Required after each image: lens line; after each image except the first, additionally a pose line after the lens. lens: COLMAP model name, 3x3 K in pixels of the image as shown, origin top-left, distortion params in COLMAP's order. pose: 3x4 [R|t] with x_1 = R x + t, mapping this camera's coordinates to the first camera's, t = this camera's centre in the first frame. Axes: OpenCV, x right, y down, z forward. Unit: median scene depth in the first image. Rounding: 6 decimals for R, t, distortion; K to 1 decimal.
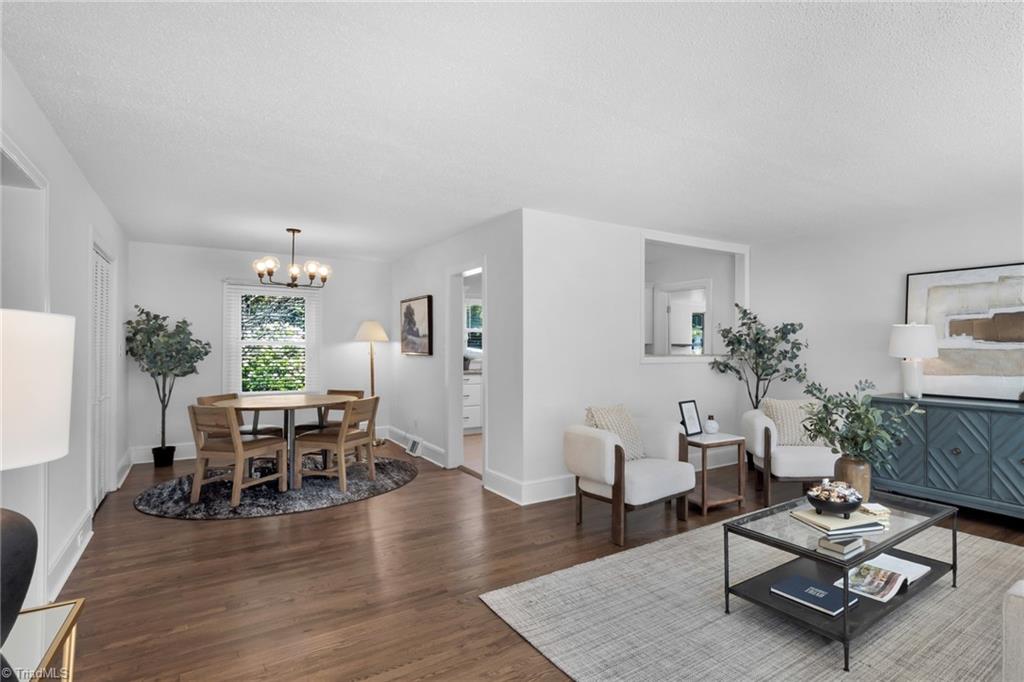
lens RADIAL K [[502.8, 0, 510.9], [0, 502.8, 342.8], [0, 0, 1]] dist [-0.038415, -0.002782]
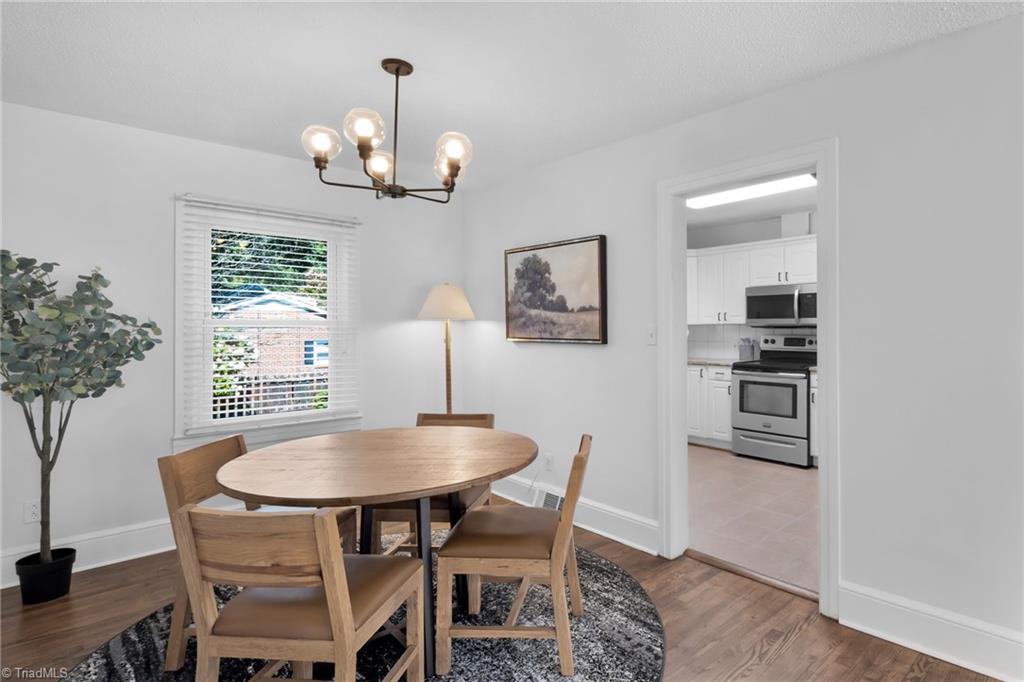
lens RADIAL K [[525.0, 0, 514.9], [0, 525.0, 331.4], [0, 0, 1]] dist [0.002344, -0.004550]
pose [[0.986589, -0.004618, 0.163159, -0.356242], [0.002250, 0.999890, 0.014691, 0.002055], [-0.163209, -0.014127, 0.986490, 0.454392]]
